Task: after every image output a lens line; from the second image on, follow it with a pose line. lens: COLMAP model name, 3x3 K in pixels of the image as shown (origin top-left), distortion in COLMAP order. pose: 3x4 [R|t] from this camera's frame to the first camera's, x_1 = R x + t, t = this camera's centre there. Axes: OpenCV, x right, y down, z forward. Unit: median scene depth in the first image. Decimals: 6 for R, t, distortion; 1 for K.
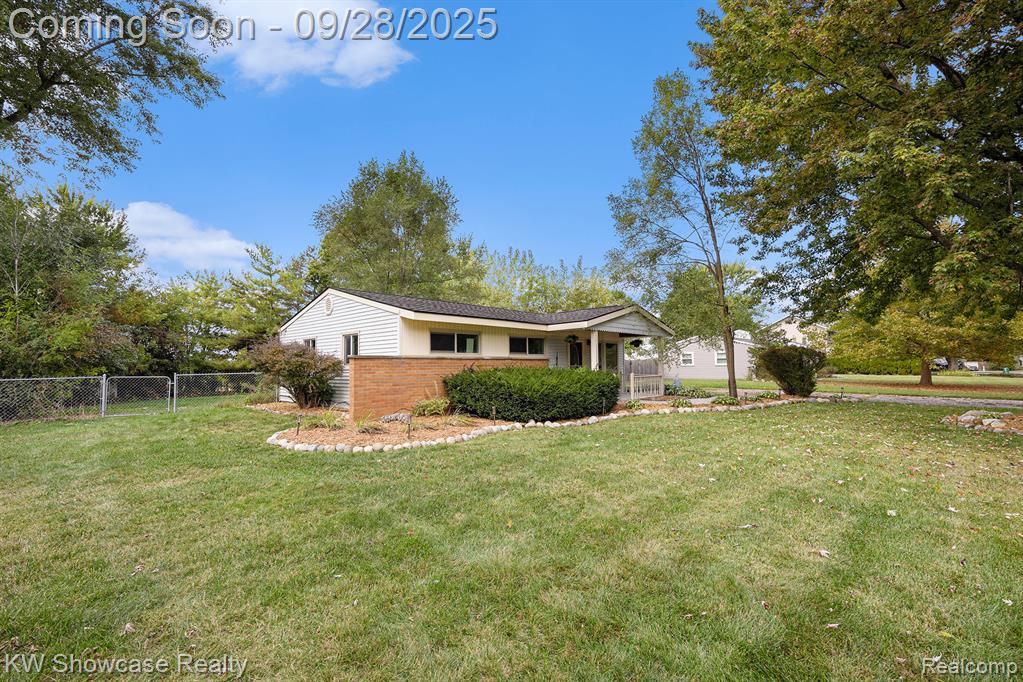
lens RADIAL K [[423.4, 0, 510.0], [0, 423.4, 343.0], [0, 0, 1]] dist [0.003759, 0.000454]
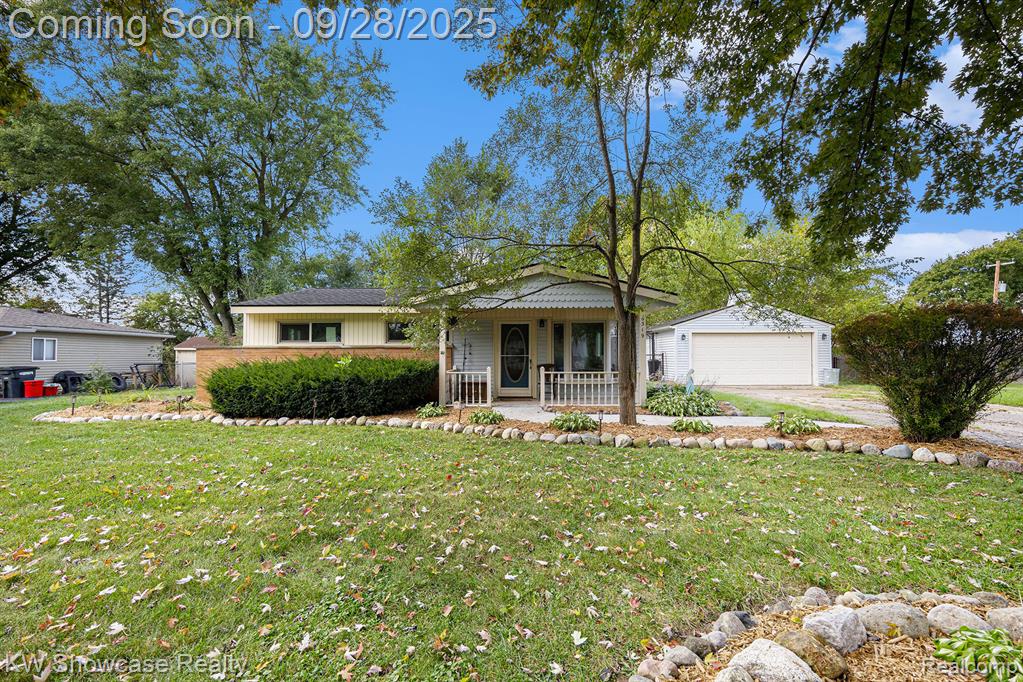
lens RADIAL K [[423.4, 0, 517.0], [0, 423.4, 343.1], [0, 0, 1]] dist [0.003759, 0.000454]
pose [[0.681861, -0.009904, -0.731415, 0.614483], [0.032900, 0.999312, 0.017139, 0.016366], [0.730741, -0.035750, 0.681718, 0.436261]]
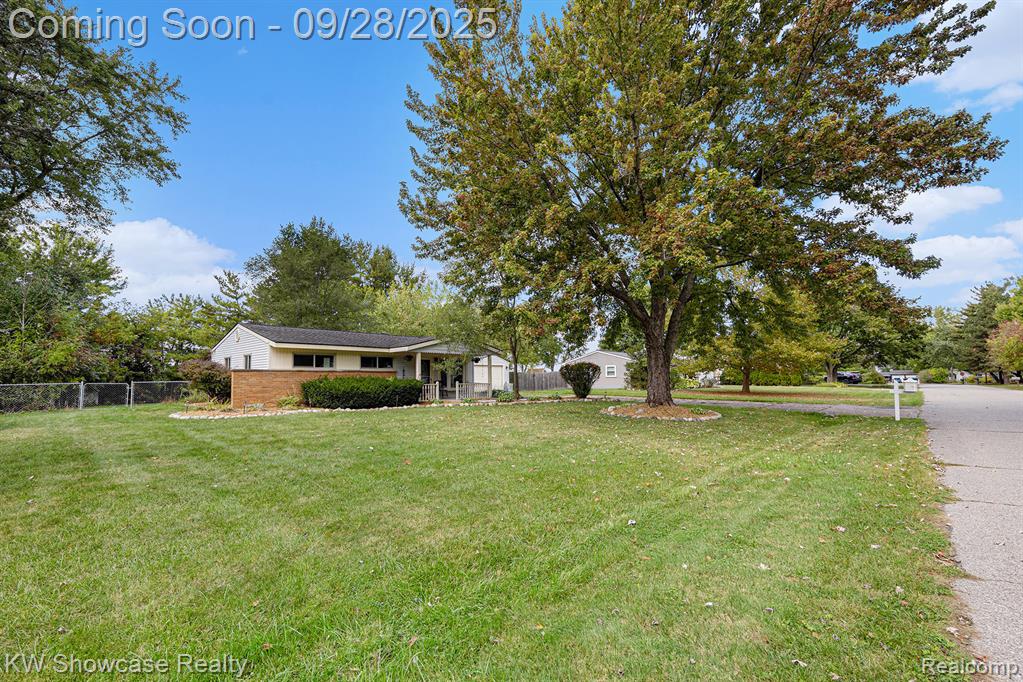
lens RADIAL K [[423.4, 0, 507.4], [0, 423.4, 345.6], [0, 0, 1]] dist [0.003759, 0.000454]
pose [[0.999942, 0.001717, 0.010652, 0.361371], [-0.001453, 0.999694, -0.024682, -0.012301], [-0.010691, 0.024665, 0.999639, -0.353486]]
